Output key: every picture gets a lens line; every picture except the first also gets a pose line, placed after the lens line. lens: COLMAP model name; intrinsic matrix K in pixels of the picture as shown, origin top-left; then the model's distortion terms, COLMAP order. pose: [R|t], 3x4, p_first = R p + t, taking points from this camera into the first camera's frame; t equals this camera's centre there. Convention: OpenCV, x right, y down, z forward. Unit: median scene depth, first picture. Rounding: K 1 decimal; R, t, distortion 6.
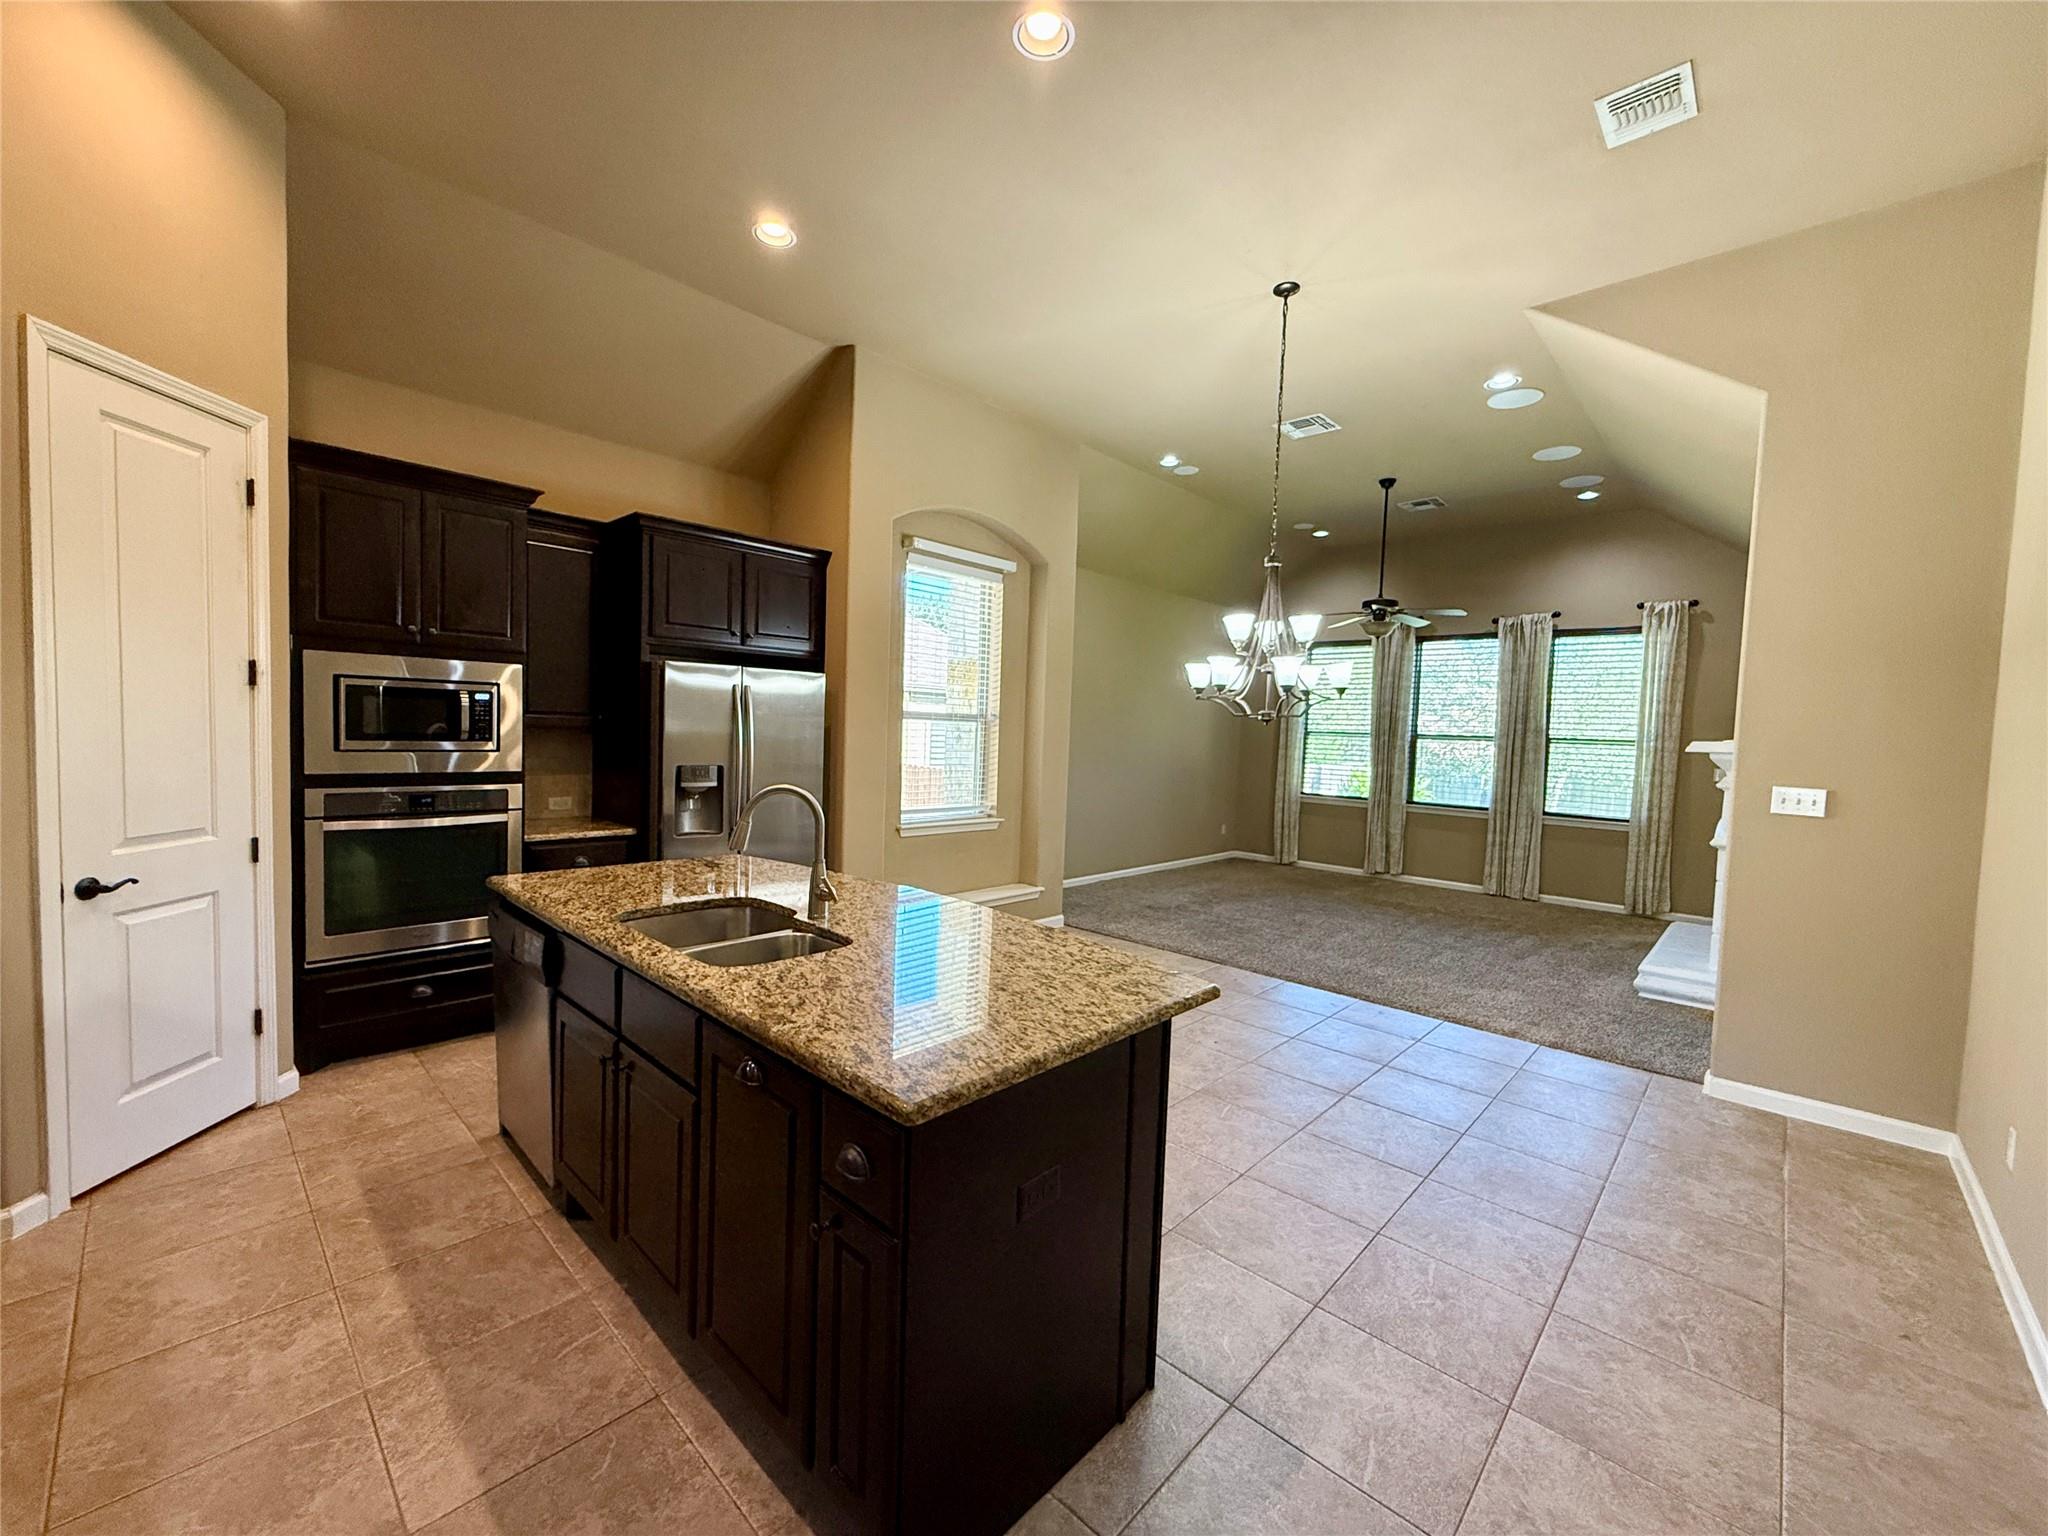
lens RADIAL K [[817.5, 0, 1025.6], [0, 817.5, 769.2], [0, 0, 1]] dist [0.001206, 0.000000]
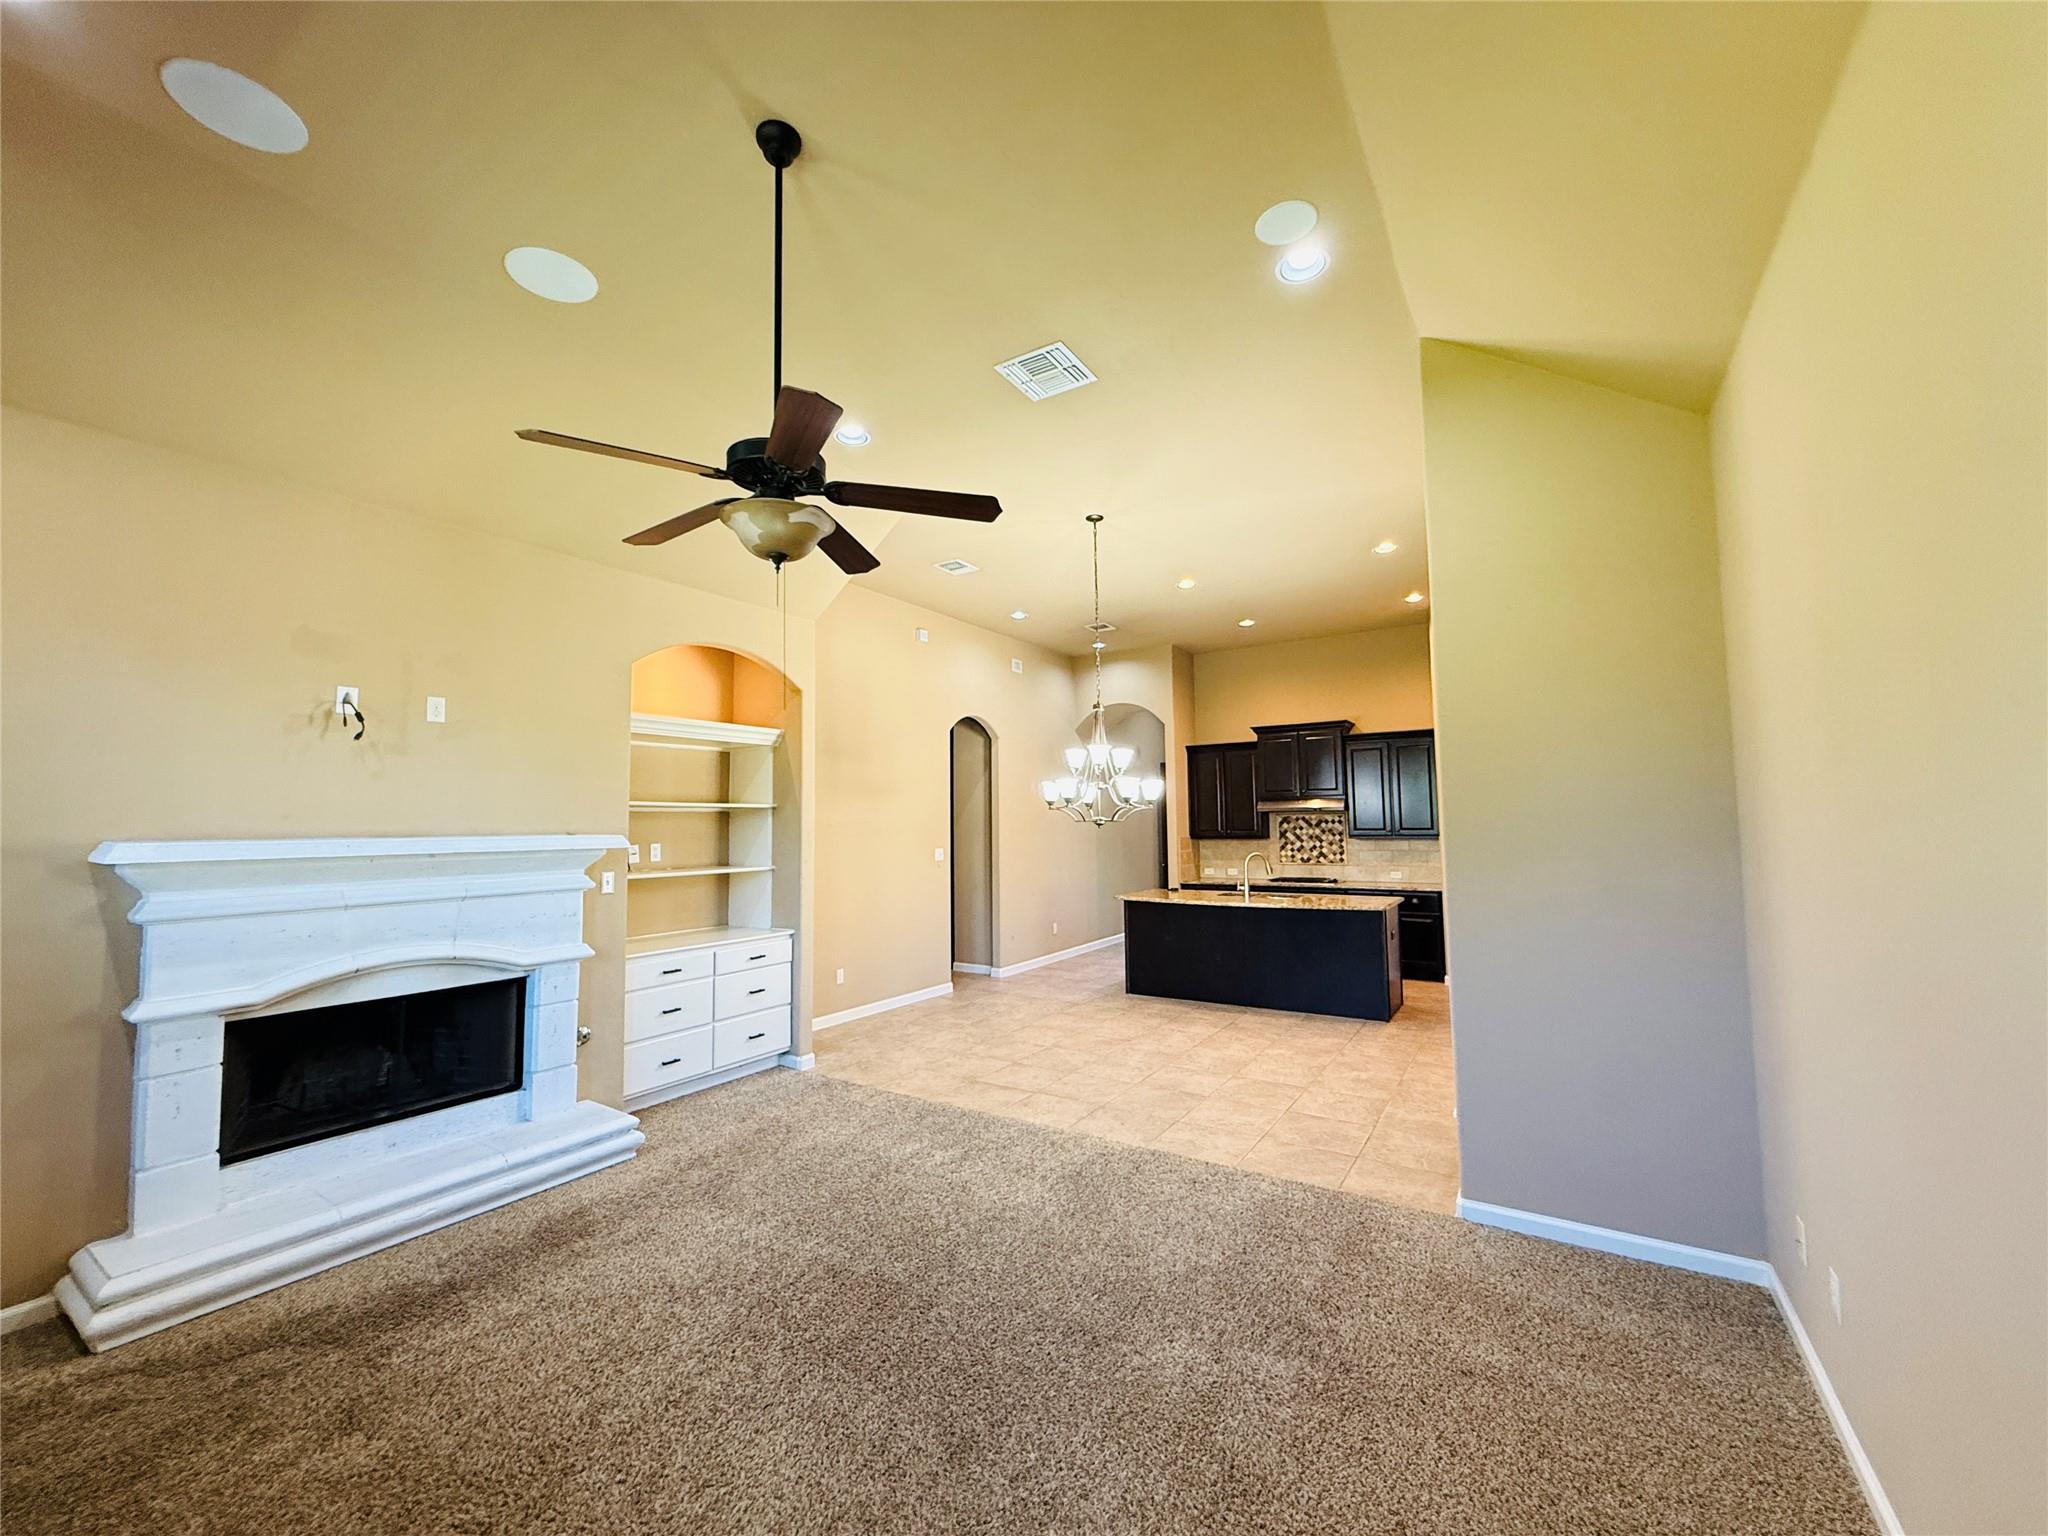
lens RADIAL K [[817.5, 0, 1019.3], [0, 817.5, 767.1], [0, 0, 1]] dist [0.001206, 0.000000]
pose [[-0.984759, -0.034113, -0.170545, 0.735944], [-0.029820, 0.999172, -0.027670, -0.126659], [0.171347, -0.022163, -0.984961, 2.577469]]
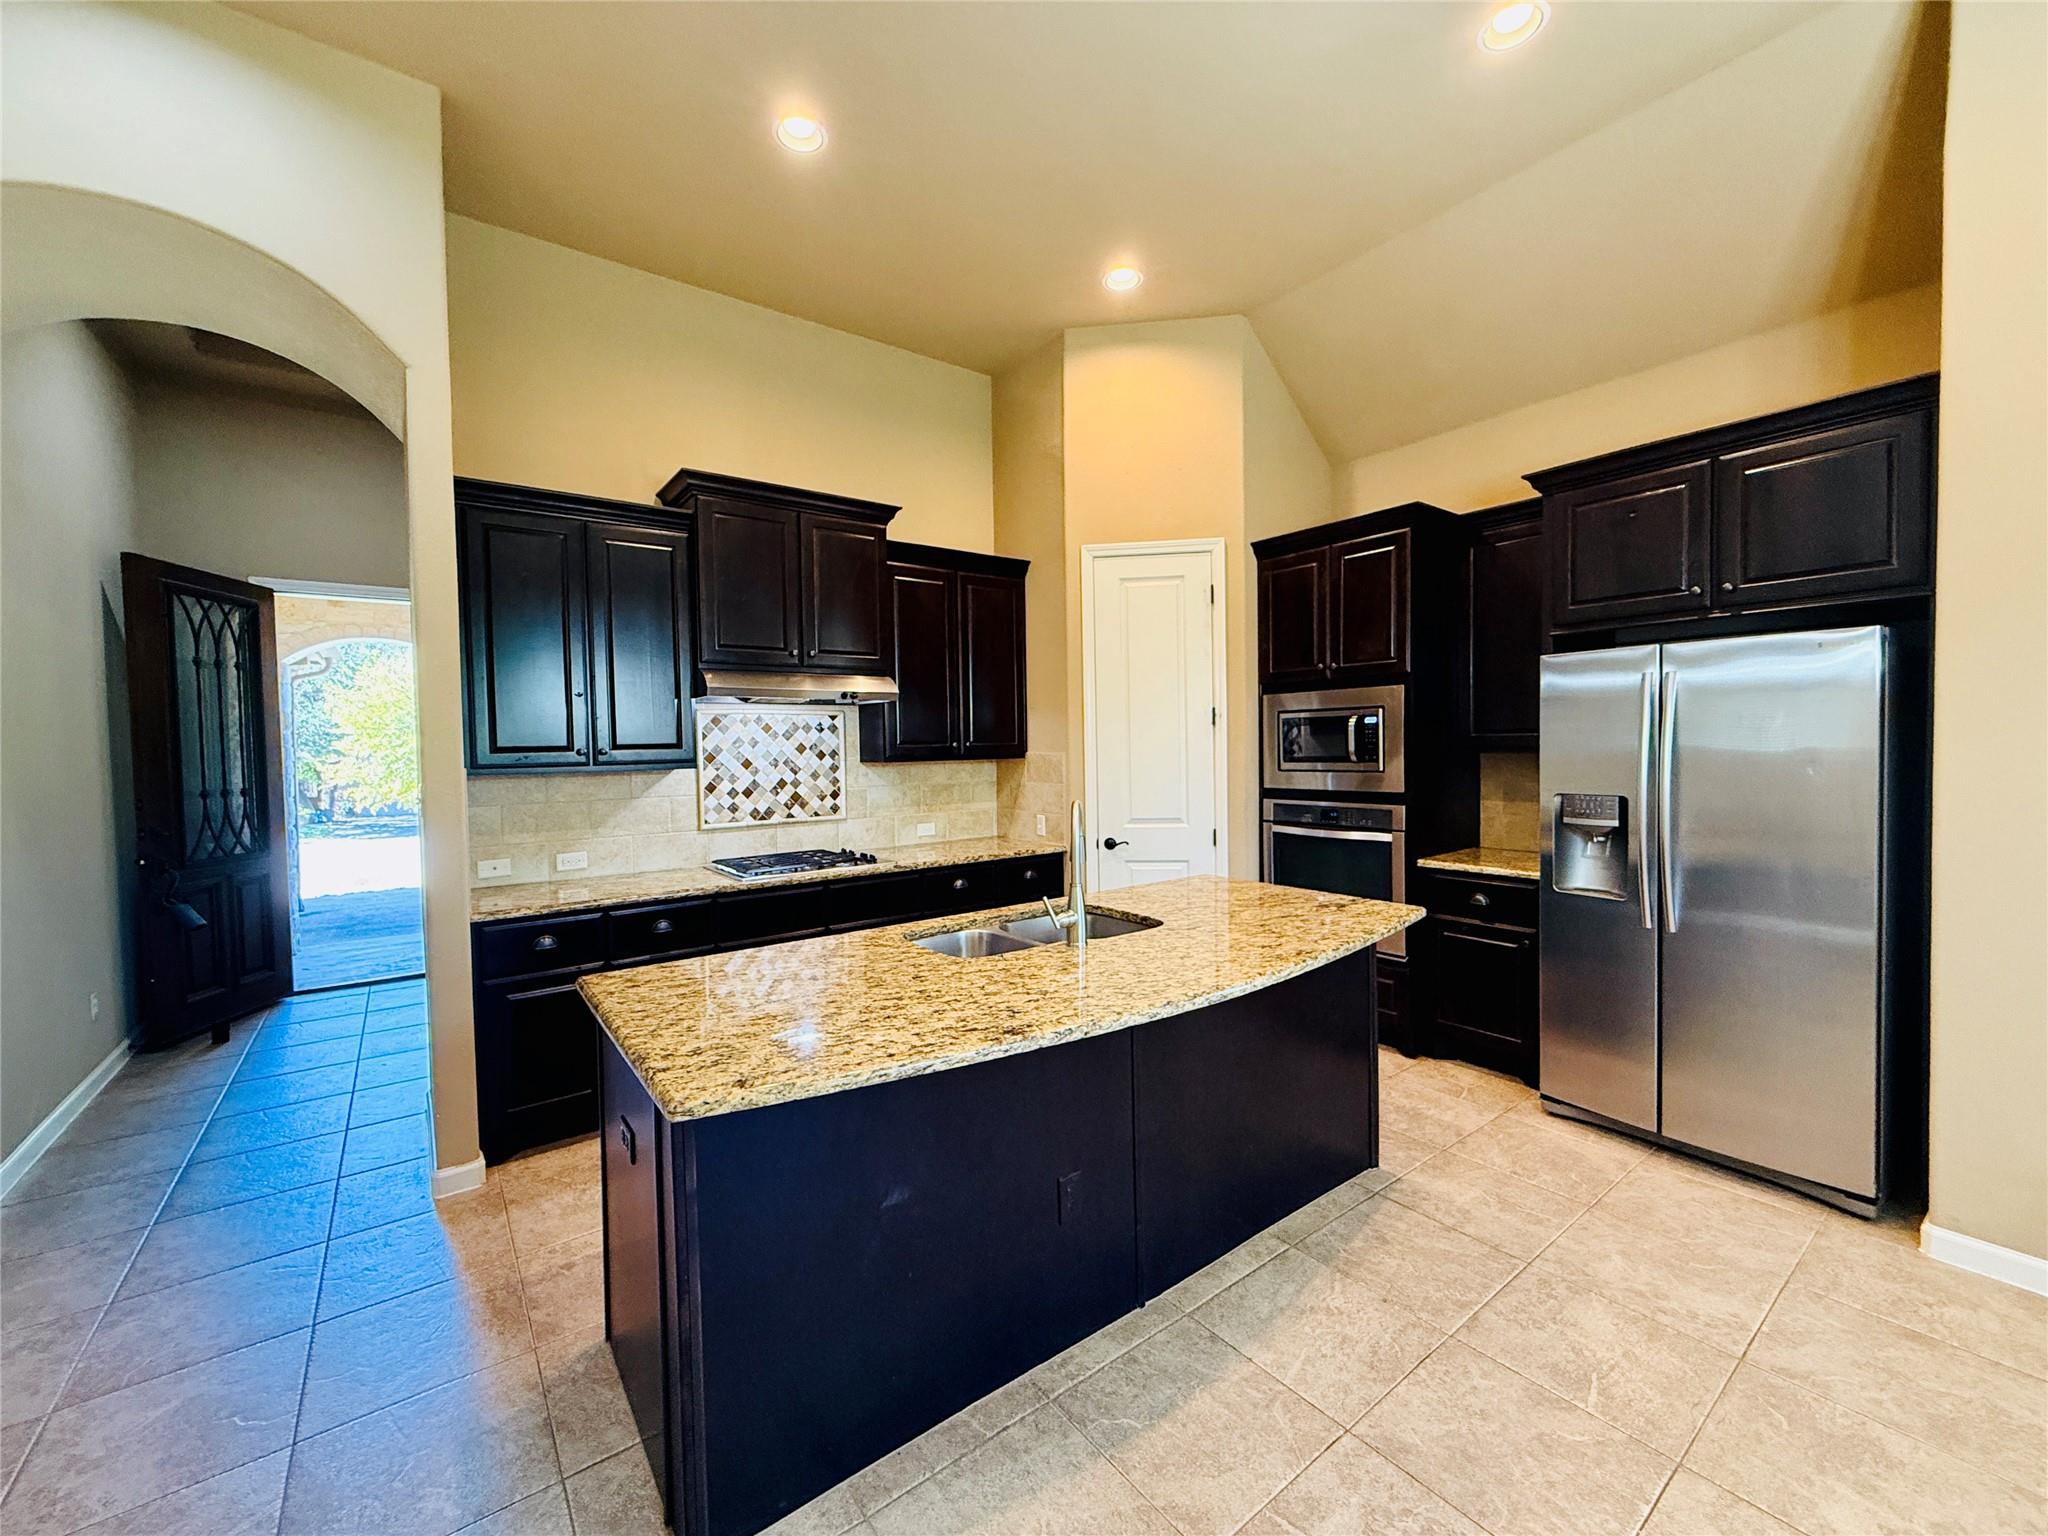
lens RADIAL K [[817.5, 0, 1013.7], [0, 817.5, 768.4], [0, 0, 1]] dist [0.001206, 0.000000]
pose [[-0.182771, -0.002528, -0.983152, 0.453621], [-0.036684, 0.999318, 0.004251, -0.013847], [0.982471, 0.036843, -0.182739, 0.742696]]
